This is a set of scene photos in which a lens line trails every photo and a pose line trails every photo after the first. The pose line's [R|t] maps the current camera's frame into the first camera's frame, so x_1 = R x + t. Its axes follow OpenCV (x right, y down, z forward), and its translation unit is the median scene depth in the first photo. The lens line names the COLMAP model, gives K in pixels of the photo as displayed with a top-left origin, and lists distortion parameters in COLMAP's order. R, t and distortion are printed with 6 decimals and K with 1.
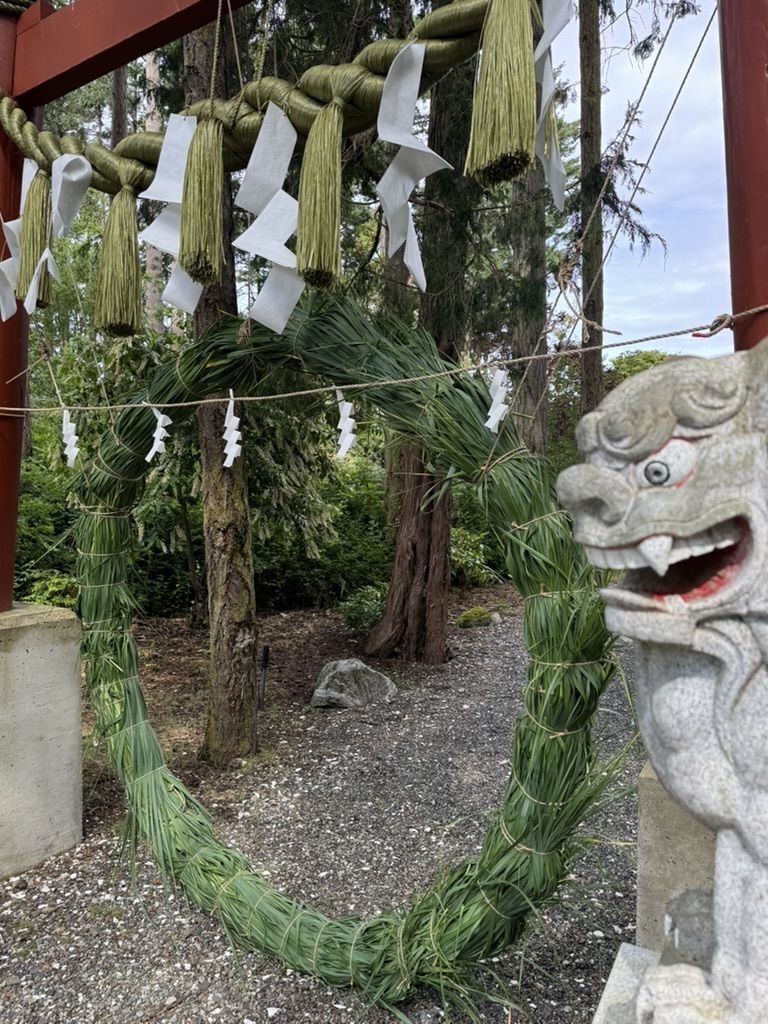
lens RADIAL K [[713.0, 0, 384.0], [0, 713.0, 512.0], [0, 0, 1]] dist [0.164262, -0.298607]
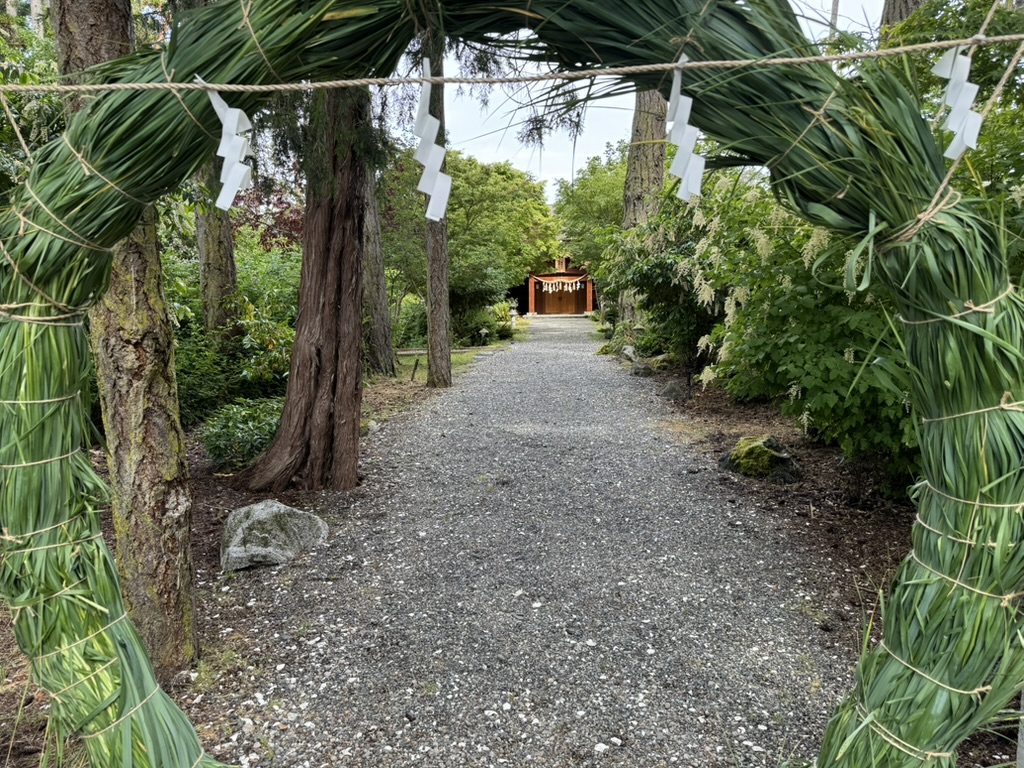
lens RADIAL K [[717.3, 0, 508.8], [0, 717.3, 384.7], [0, 0, 1]] dist [0.090629, -0.117387]
pose [[0.886239, -0.078453, 0.456536, -0.224780], [0.030901, 0.993371, 0.110720, 0.001212], [-0.462196, -0.084017, 0.882789, 0.273299]]
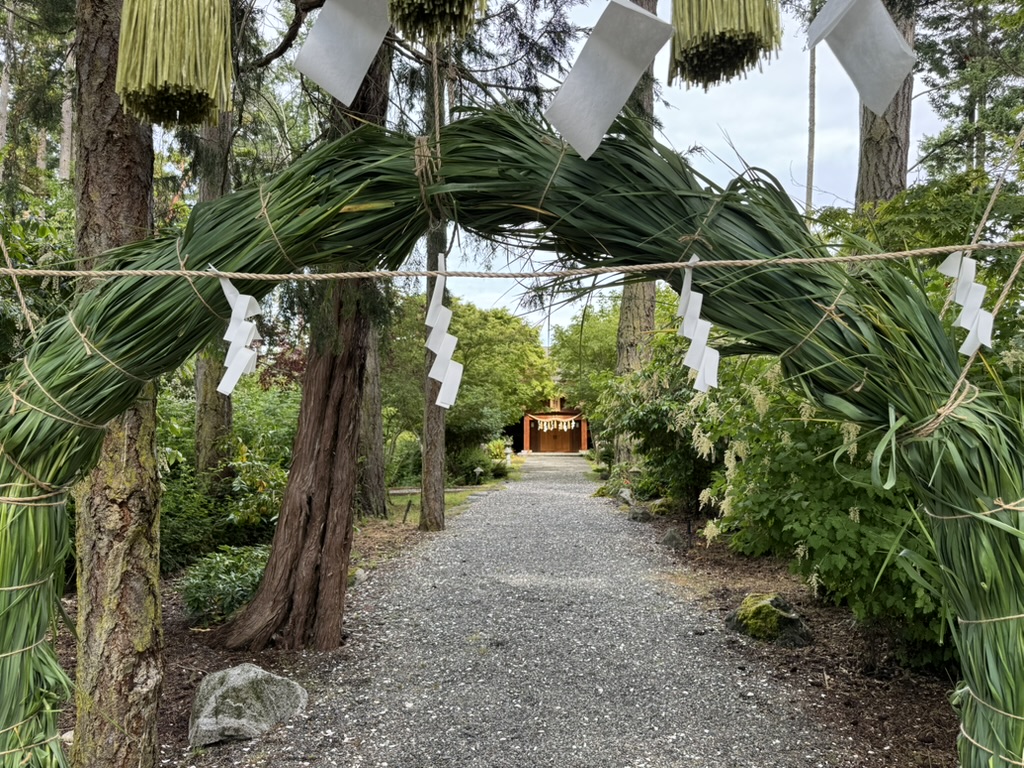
lens RADIAL K [[721.4, 0, 512.6], [0, 721.4, 380.9], [0, 0, 1]] dist [0.040268, -0.055357]
pose [[0.880366, 0.024153, 0.473680, -0.222464], [0.017221, 0.996416, -0.082815, -0.019727], [-0.473983, 0.081065, 0.876795, 0.289862]]
